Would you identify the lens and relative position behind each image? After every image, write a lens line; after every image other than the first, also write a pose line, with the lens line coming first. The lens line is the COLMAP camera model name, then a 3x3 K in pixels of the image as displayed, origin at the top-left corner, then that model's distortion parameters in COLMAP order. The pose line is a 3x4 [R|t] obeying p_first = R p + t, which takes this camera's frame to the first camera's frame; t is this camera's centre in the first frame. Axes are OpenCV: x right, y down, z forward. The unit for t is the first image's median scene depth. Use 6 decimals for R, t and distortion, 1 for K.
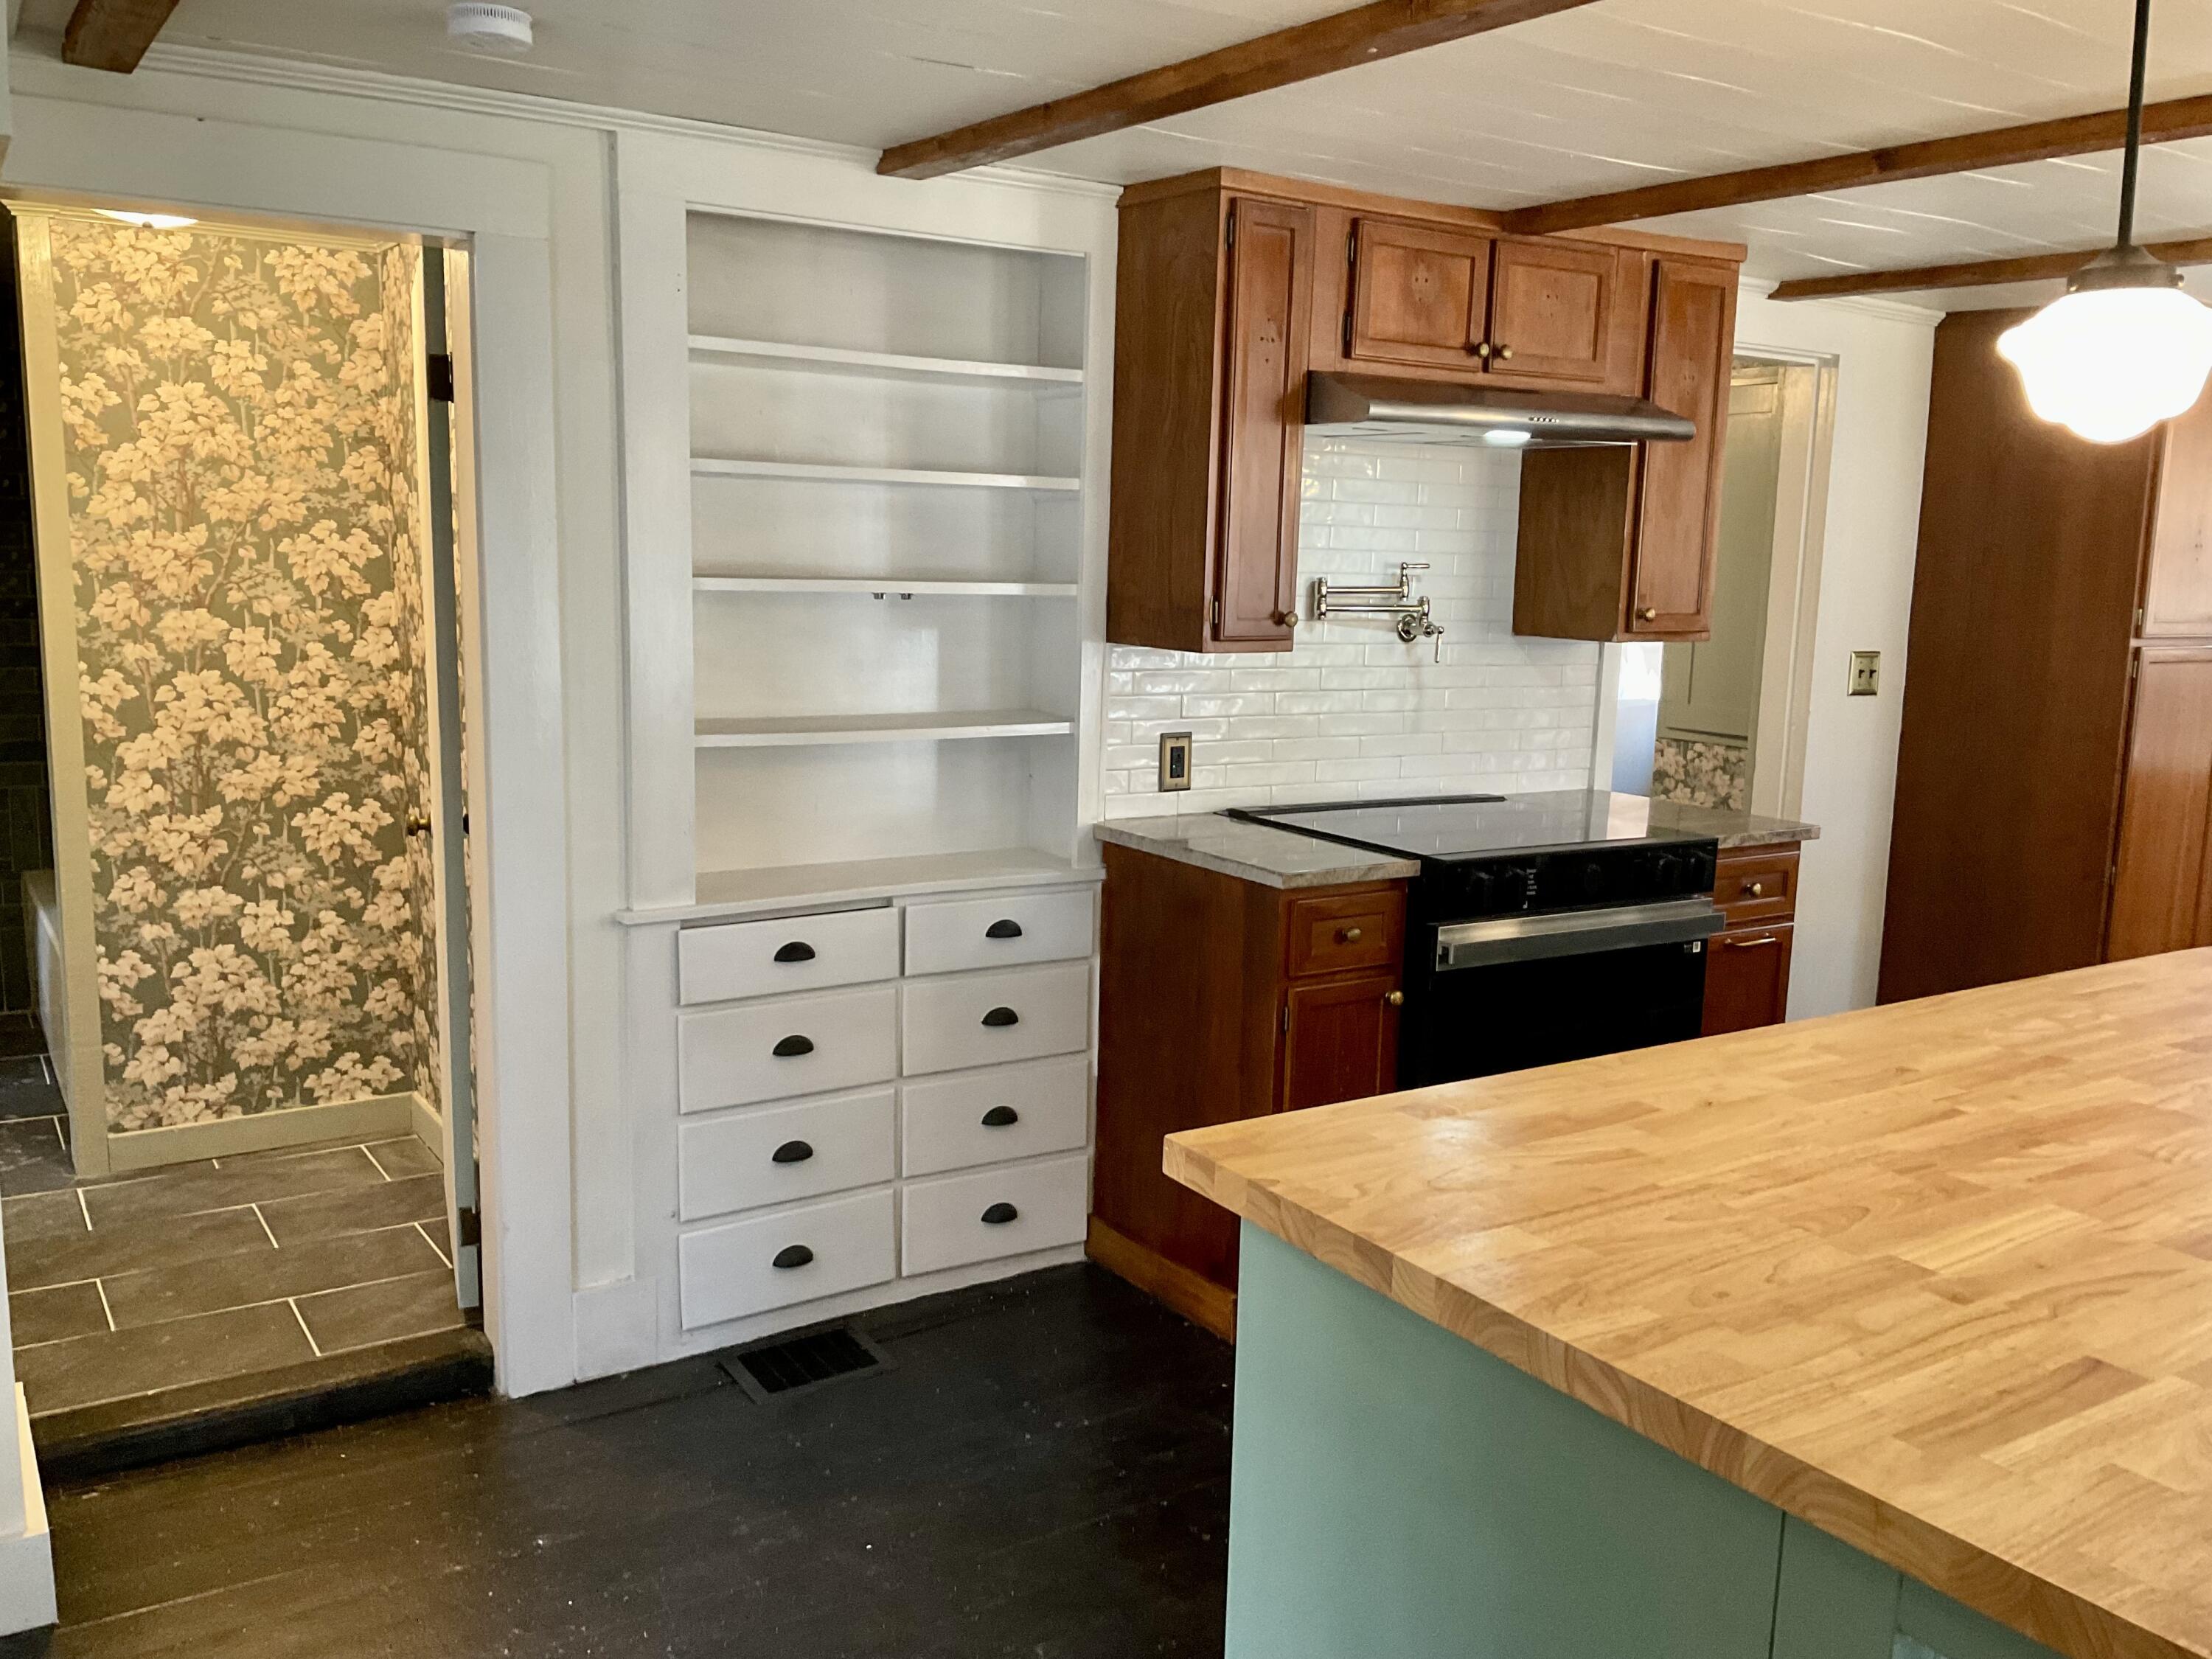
lens RADIAL K [[1882.0, 0, 1098.2], [0, 1882.0, 831.5], [0, 0, 1]] dist [0.079861, -0.149414]
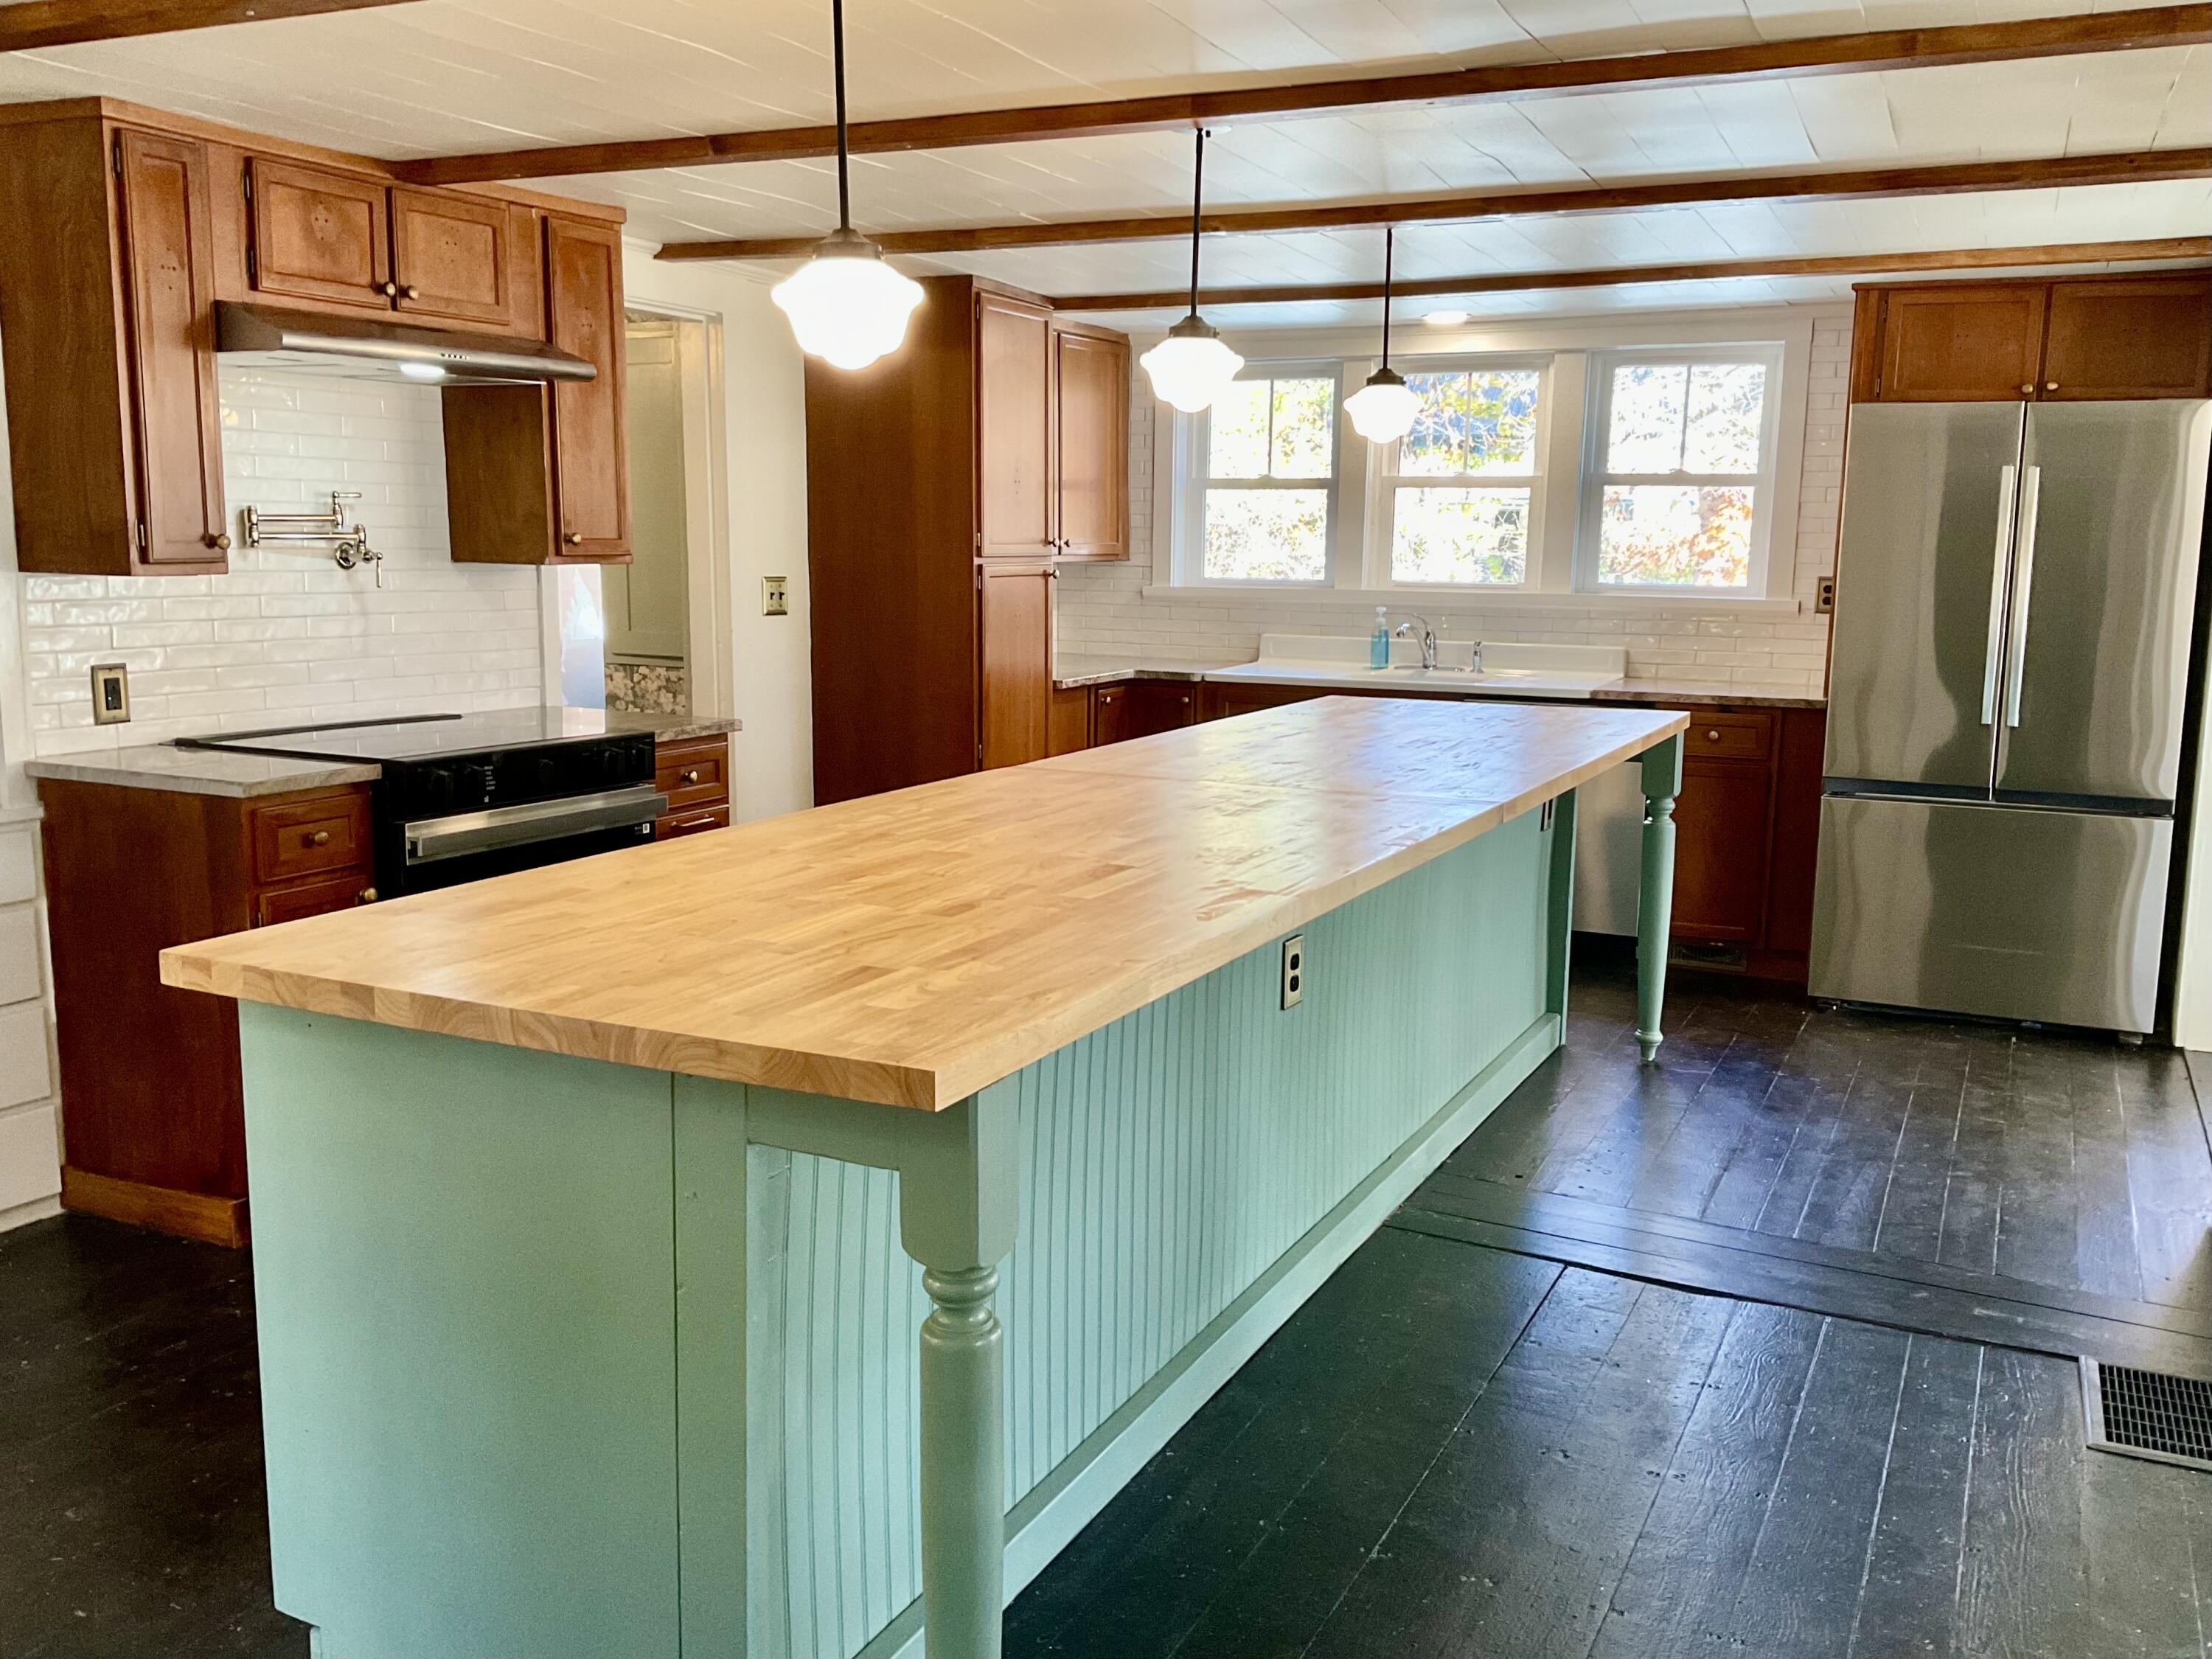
lens RADIAL K [[1882.0, 0, 1098.2], [0, 1882.0, 831.5], [0, 0, 1]] dist [0.079861, -0.149414]
pose [[0.860885, -0.098219, 0.499230, -0.019429], [0.087959, 0.995147, 0.044108, 0.039054], [-0.501140, 0.005940, 0.865346, -0.130908]]
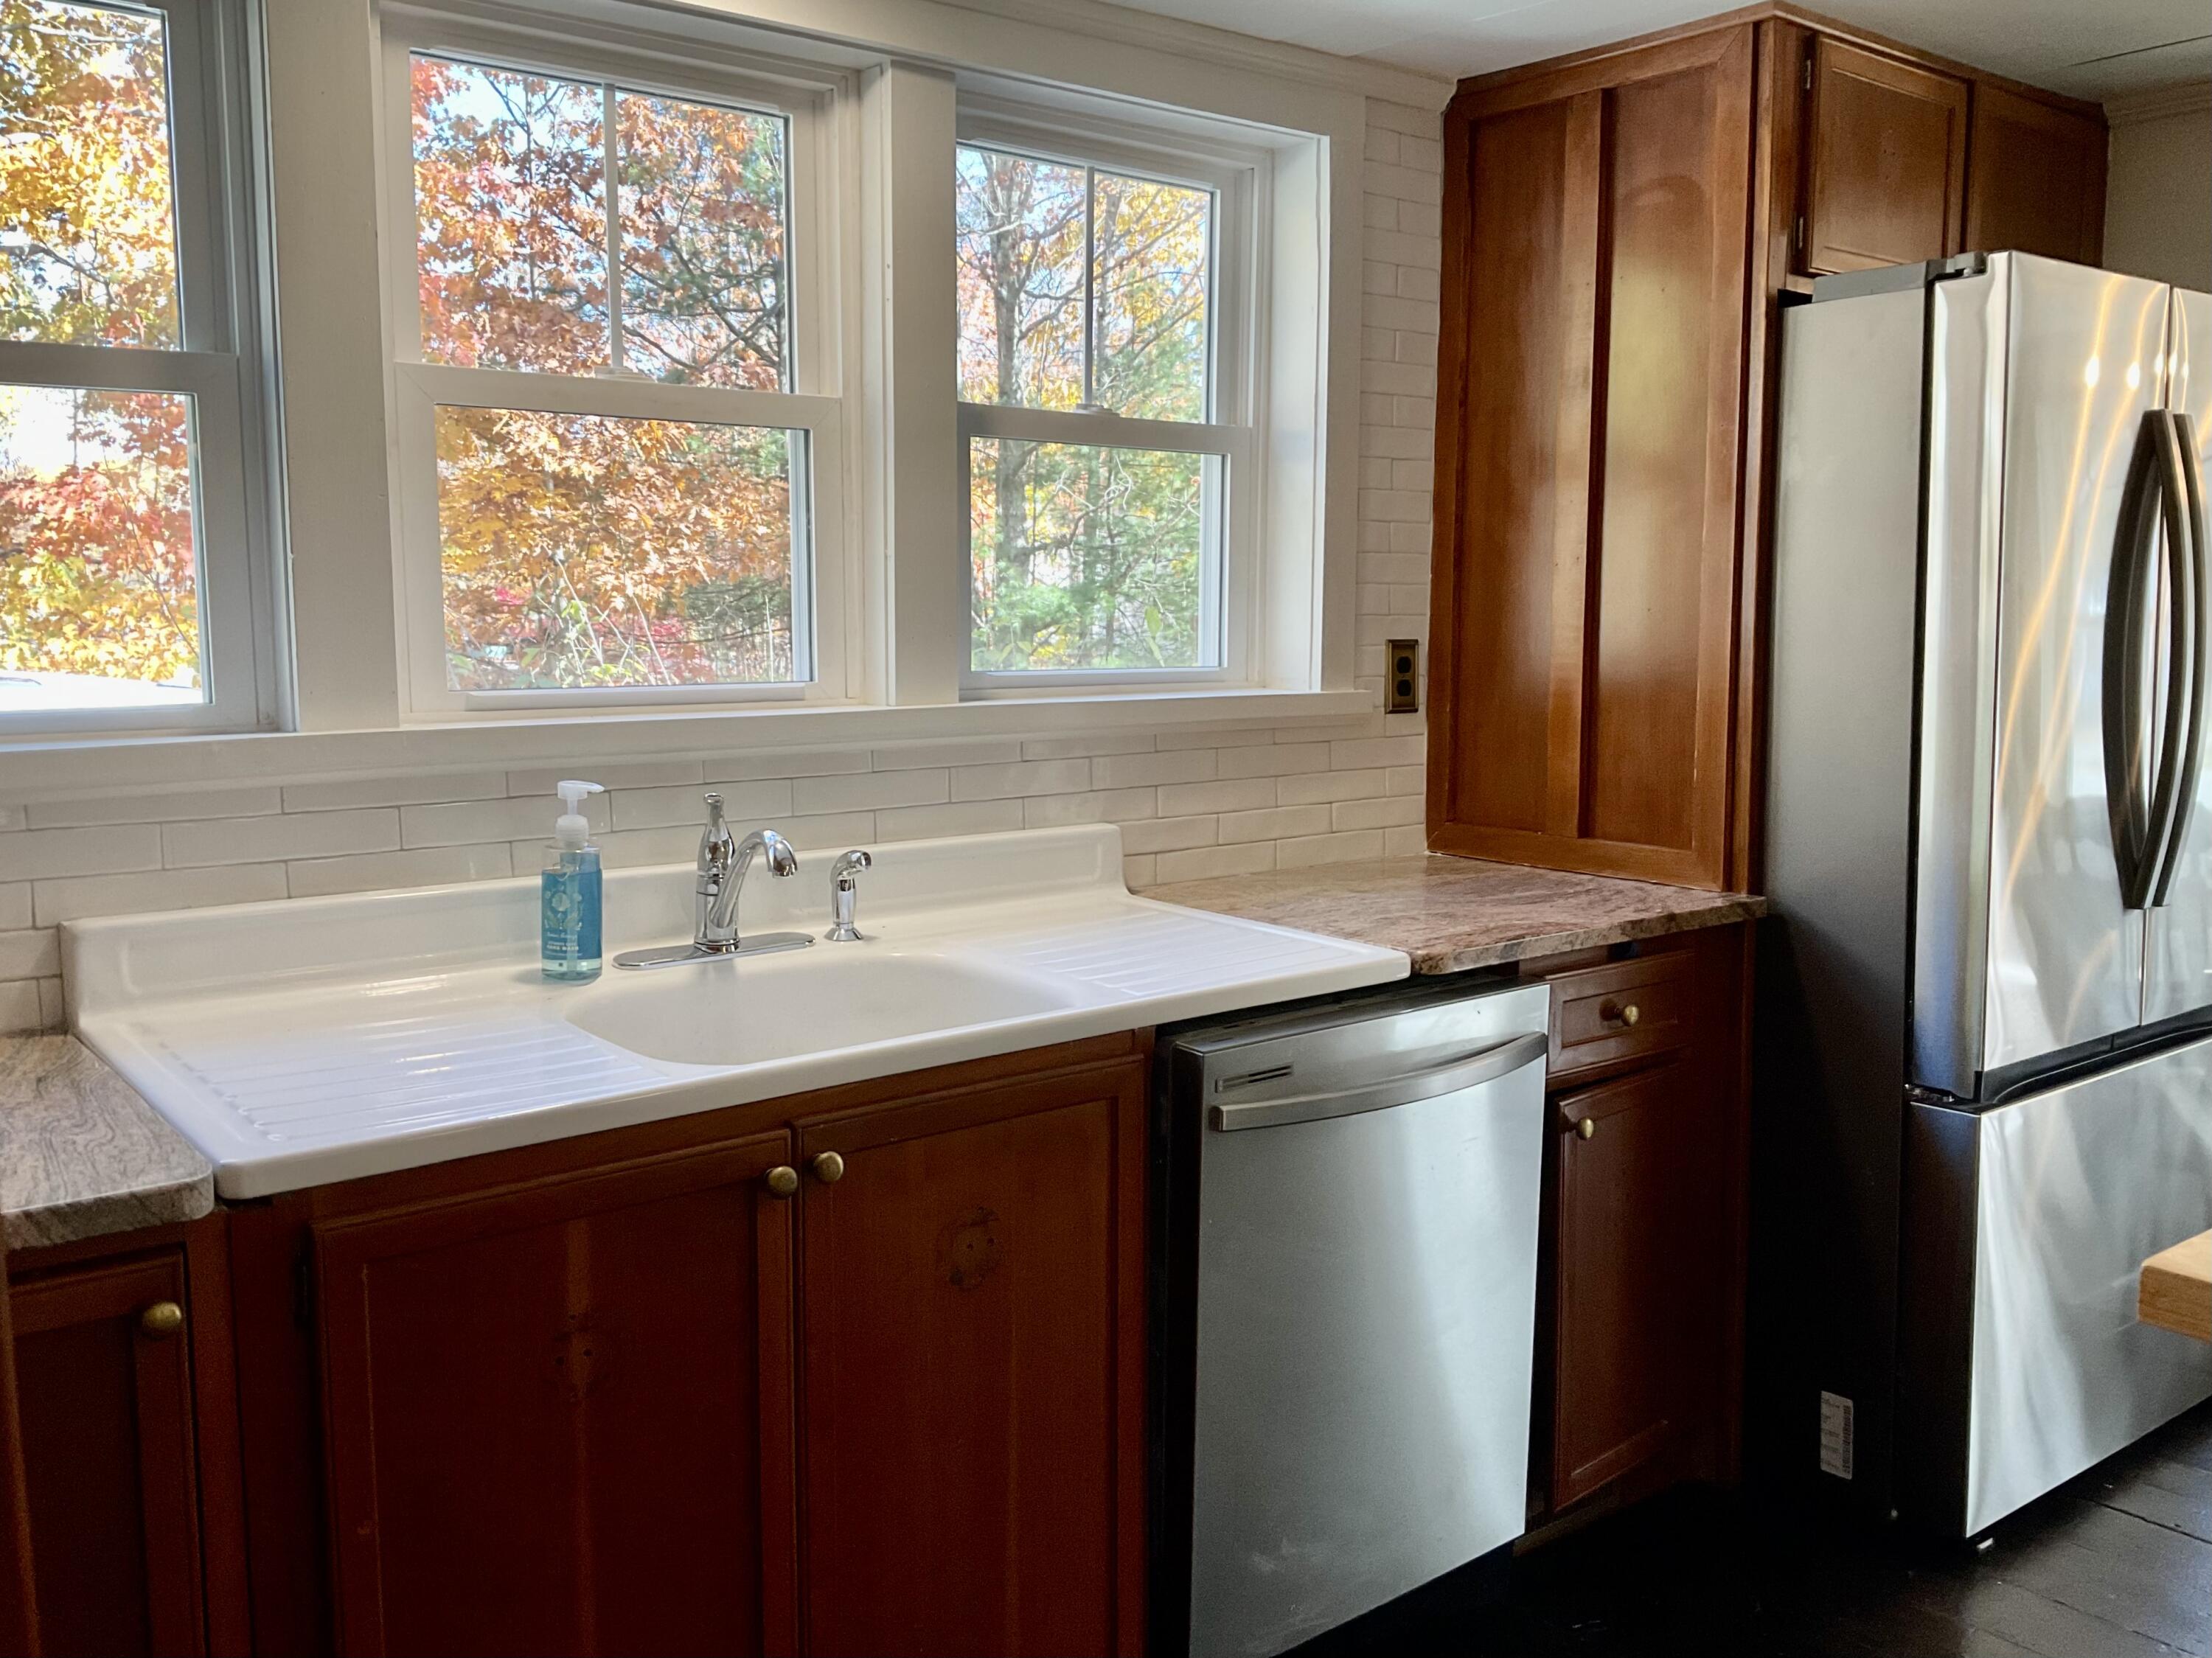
lens RADIAL K [[1881.8, 0, 1098.2], [0, 1881.8, 831.0], [0, 0, 1]] dist [0.079861, -0.149414]
pose [[-0.094015, -0.149007, 0.984357, 0.413282], [0.149155, 0.975469, 0.161907, -0.081138], [-0.984334, 0.162044, -0.069484, 0.834896]]
